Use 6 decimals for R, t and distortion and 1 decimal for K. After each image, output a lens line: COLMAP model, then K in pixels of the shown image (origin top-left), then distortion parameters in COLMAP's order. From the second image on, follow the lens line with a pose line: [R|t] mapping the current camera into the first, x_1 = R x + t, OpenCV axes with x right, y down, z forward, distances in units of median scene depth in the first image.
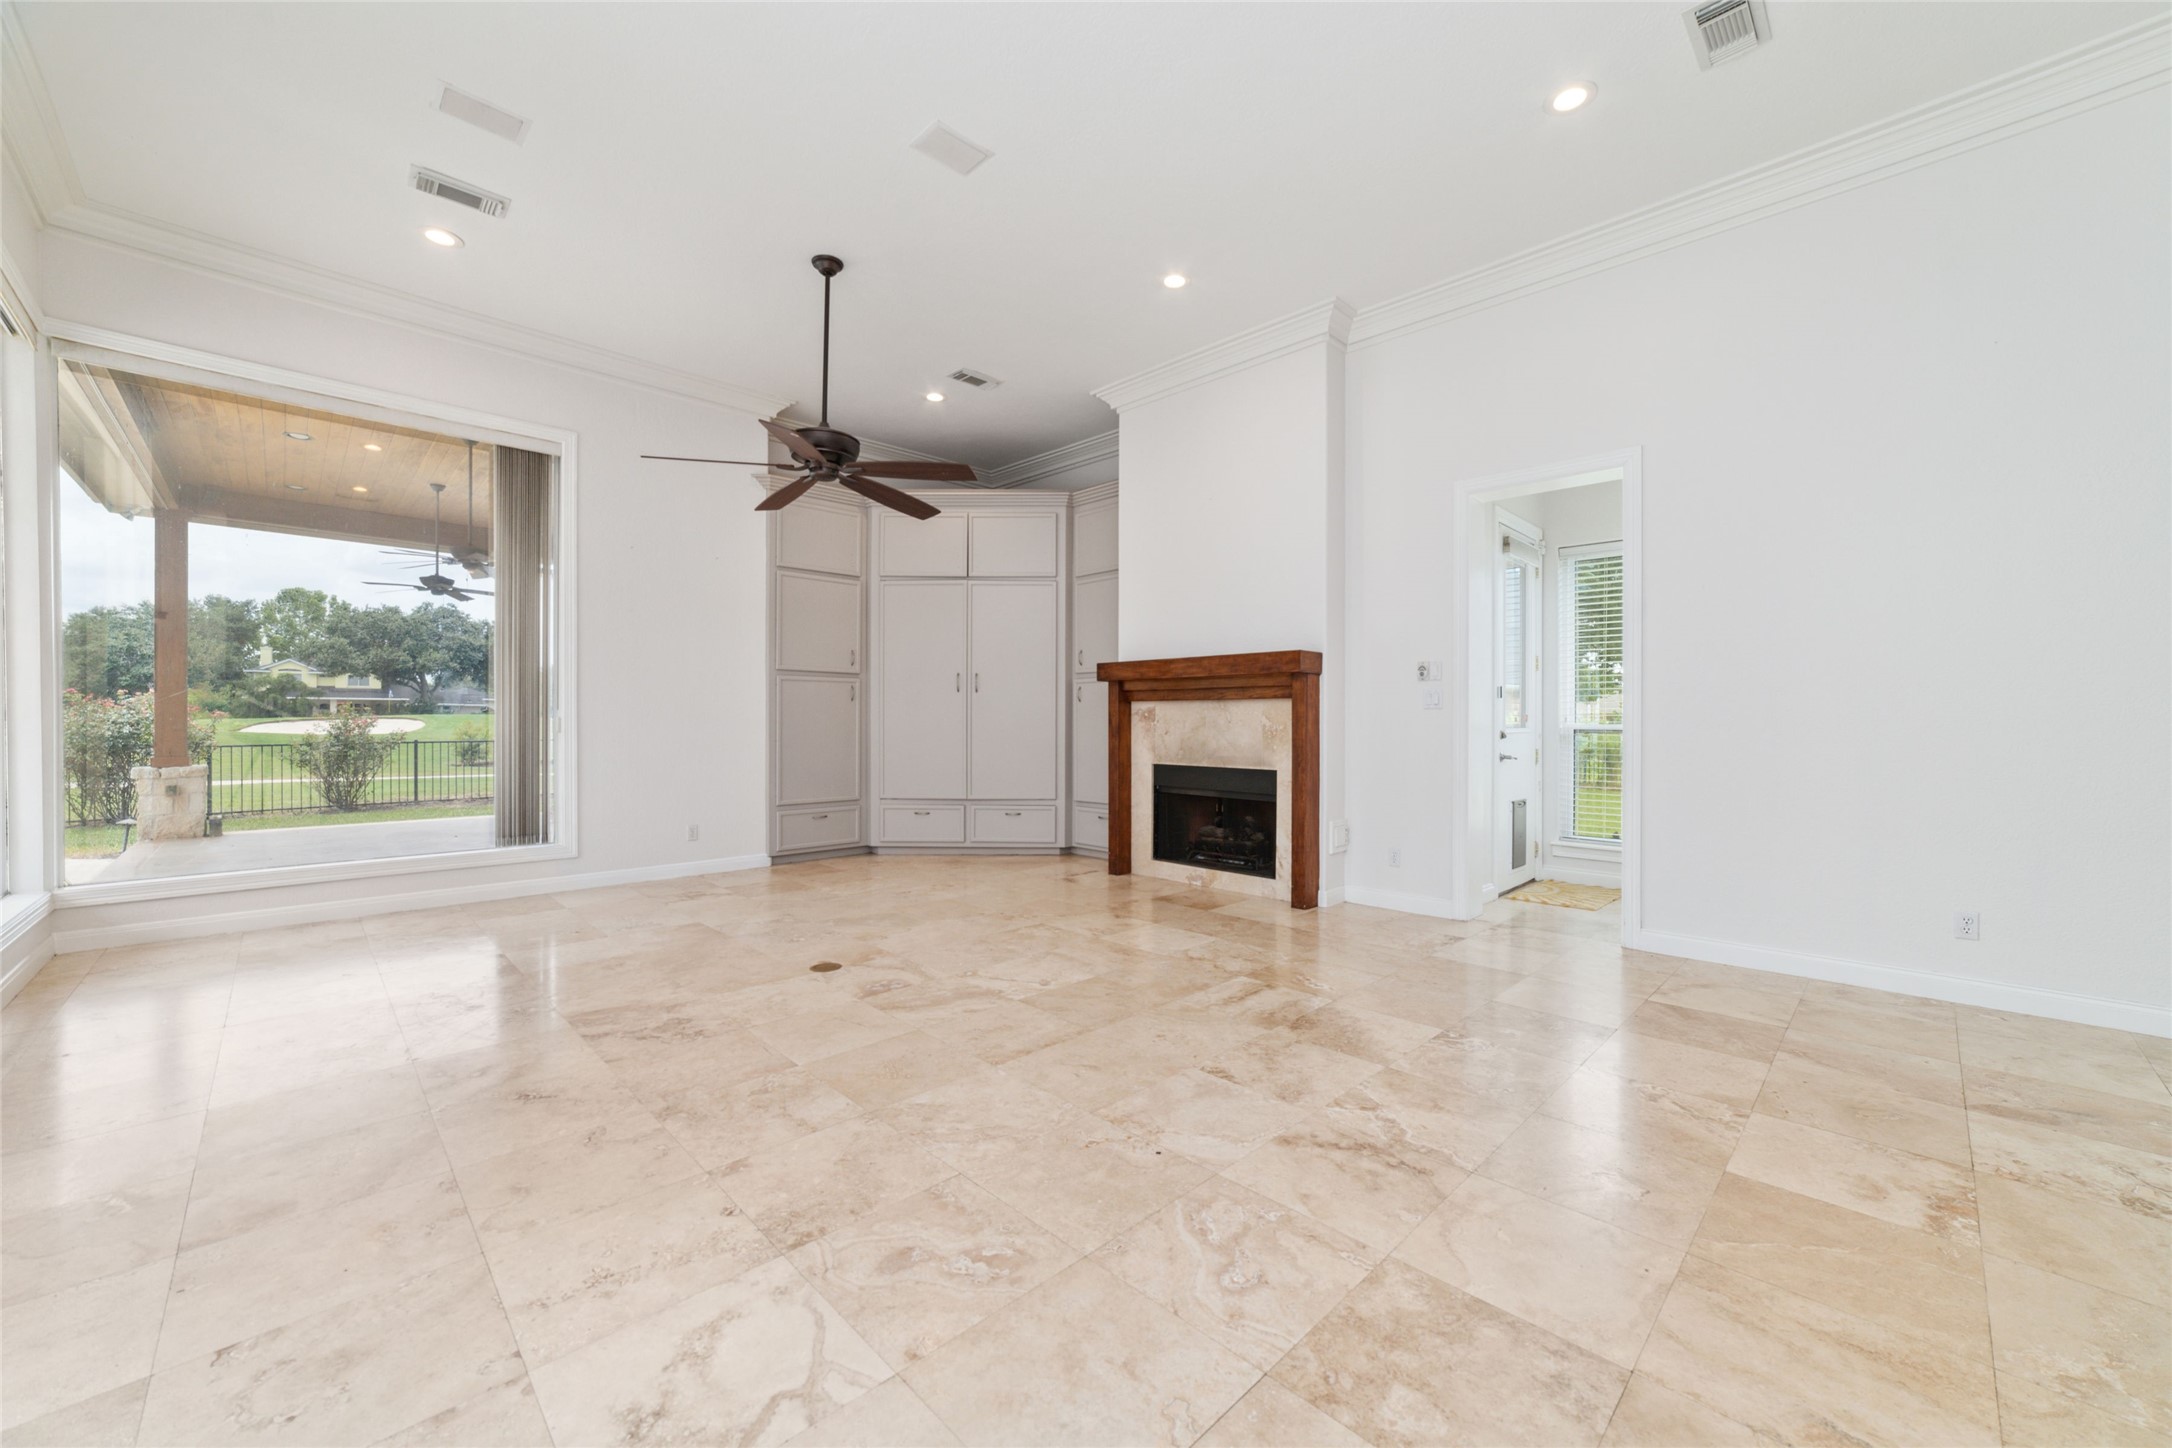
lens RADIAL K [[821.6, 0, 1112.7], [0, 821.6, 723.1], [0, 0, 1]] dist [-0.009798, 0.003273]
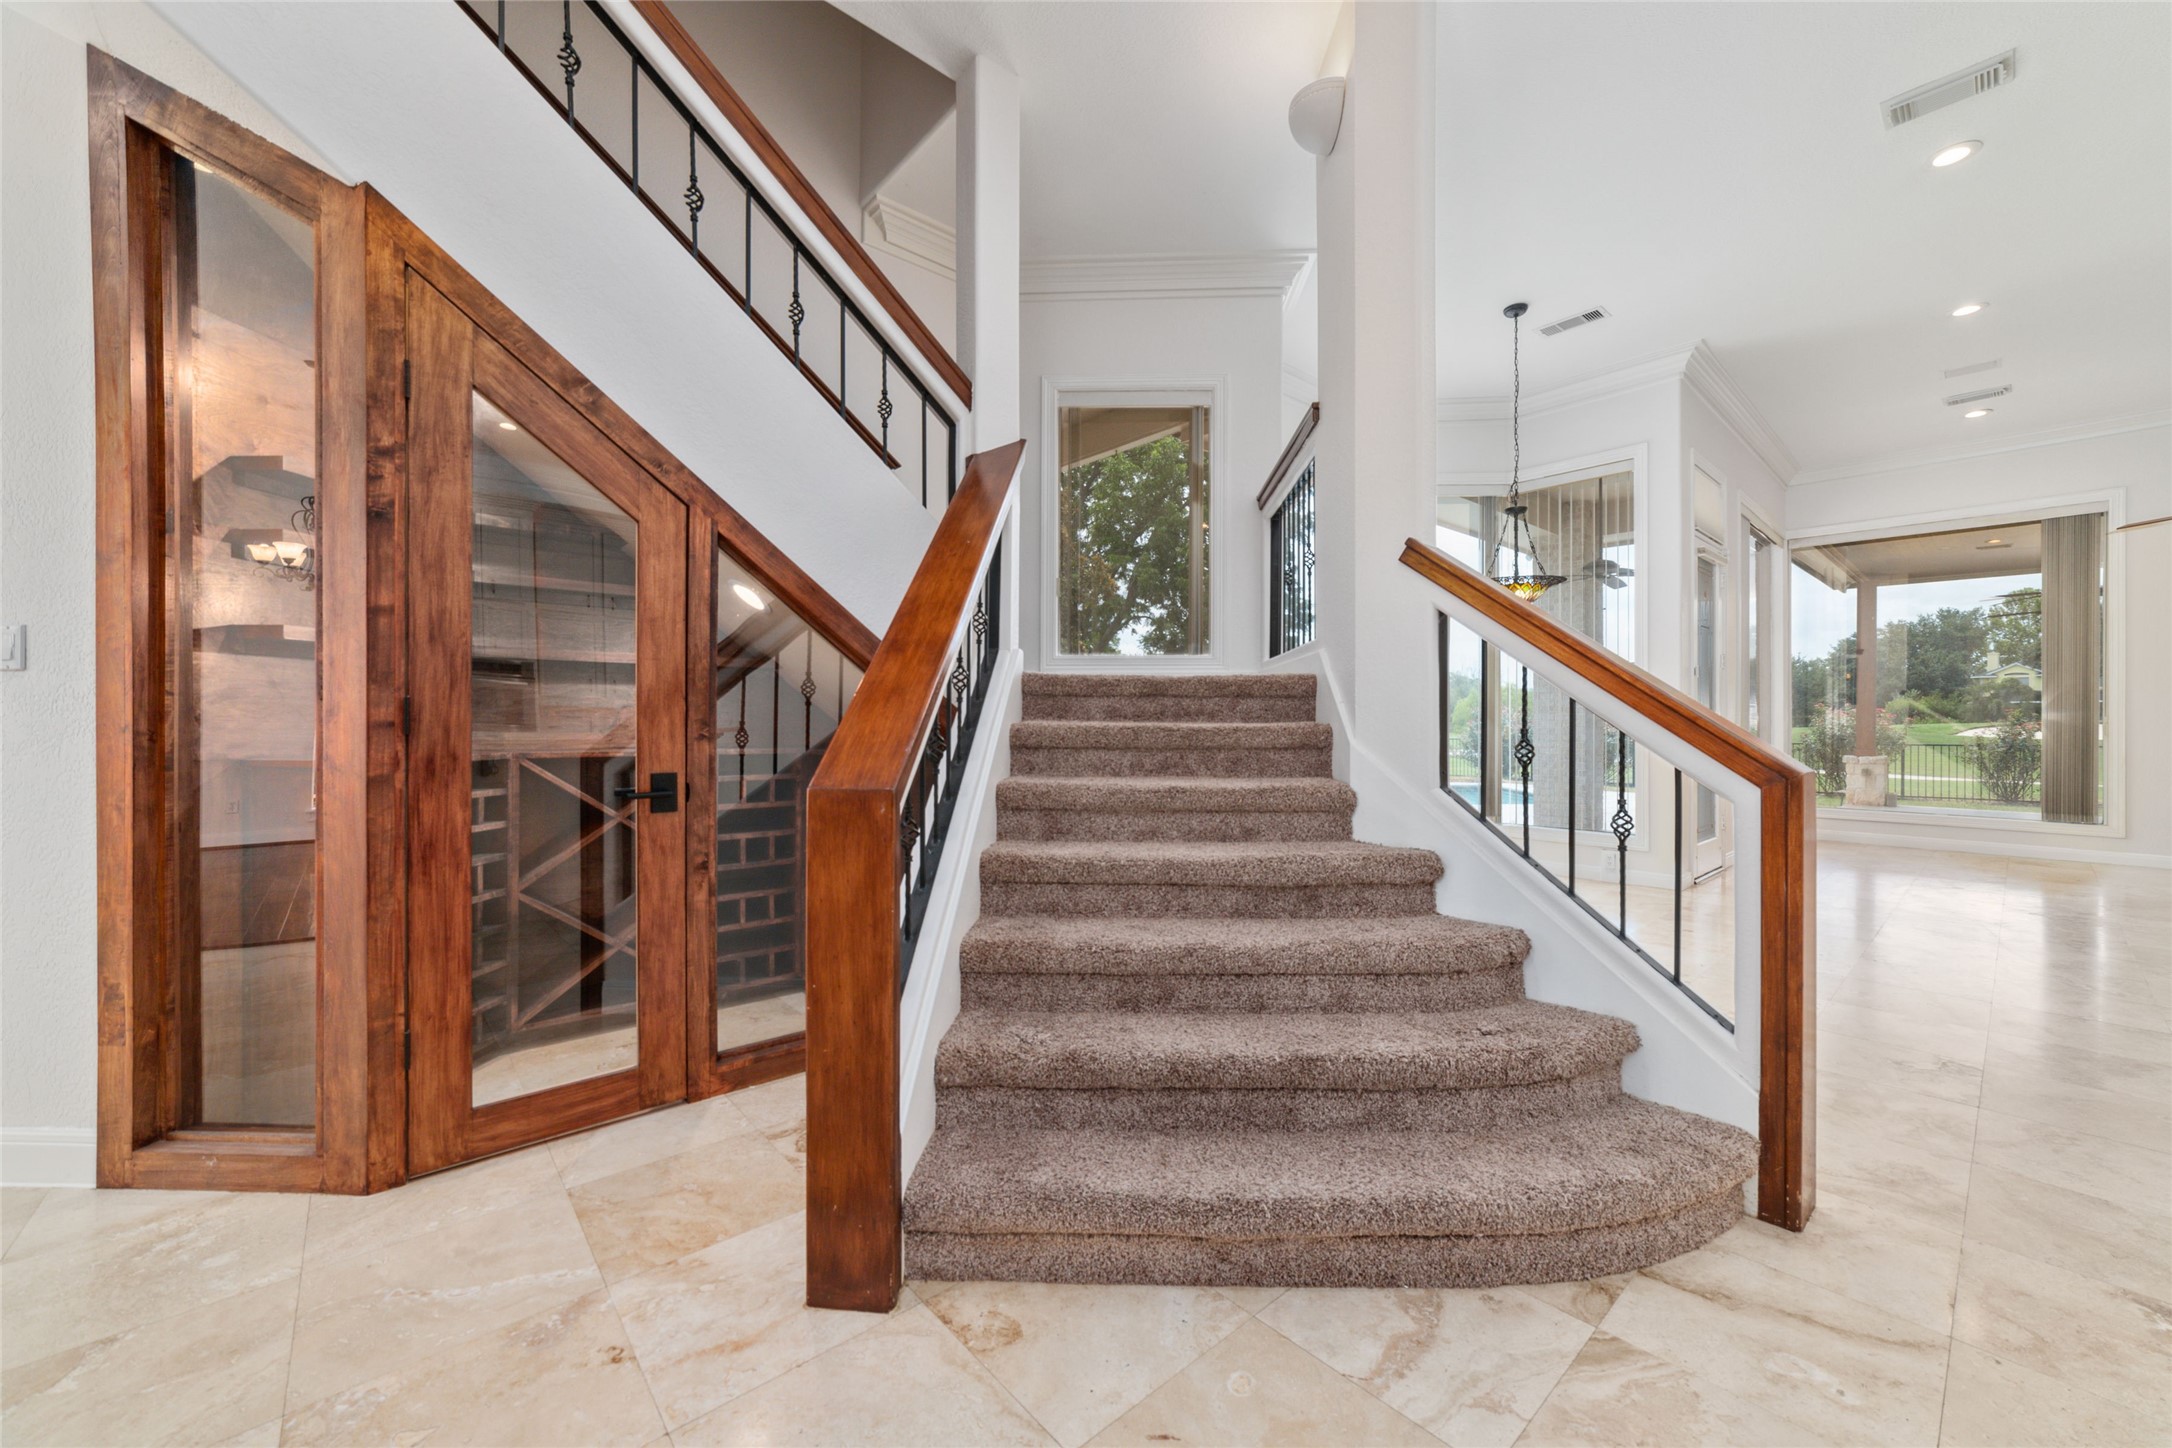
lens RADIAL K [[811.5, 0, 1099.6], [0, 811.5, 723.6], [0, 0, 1]] dist [-0.011267, -0.000171]
pose [[-0.078463, 0.001539, -0.996916, 0.263433], [-0.006788, 0.999975, 0.002078, 0.000789], [0.996894, 0.006930, -0.078451, -0.172734]]
